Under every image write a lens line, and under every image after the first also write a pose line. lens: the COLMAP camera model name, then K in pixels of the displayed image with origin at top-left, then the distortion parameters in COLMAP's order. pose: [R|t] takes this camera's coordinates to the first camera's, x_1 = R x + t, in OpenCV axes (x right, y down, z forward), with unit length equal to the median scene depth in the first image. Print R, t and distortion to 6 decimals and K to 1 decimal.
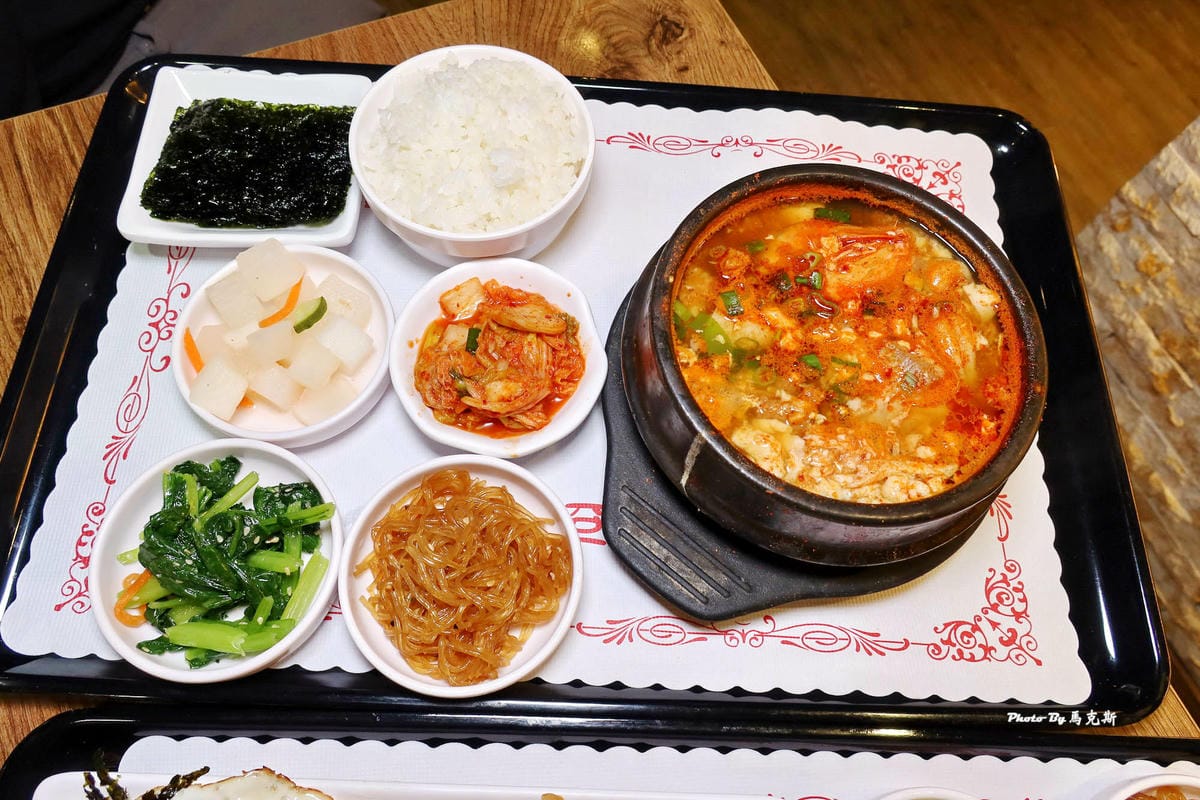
lens RADIAL K [[829.9, 0, 604.1], [0, 829.9, 398.1], [0, 0, 1]] dist [-0.011666, -0.002045]
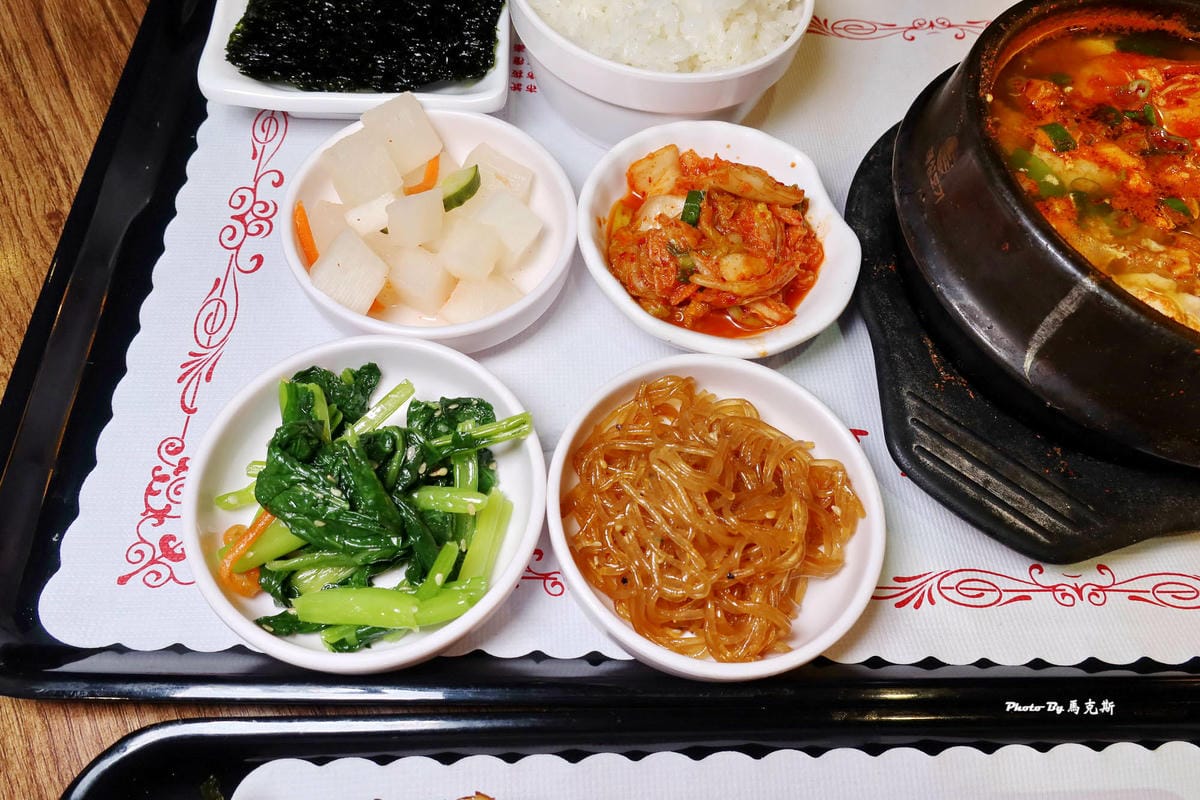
lens RADIAL K [[821.9, 0, 600.0], [0, 821.9, 400.0], [0, 0, 1]] dist [-0.010935, -0.005635]
pose [[0.998460, -0.021220, 0.051264, -0.290683], [0.025349, 0.996368, -0.081288, 0.166325], [-0.049353, 0.082463, 0.995371, 0.285163]]
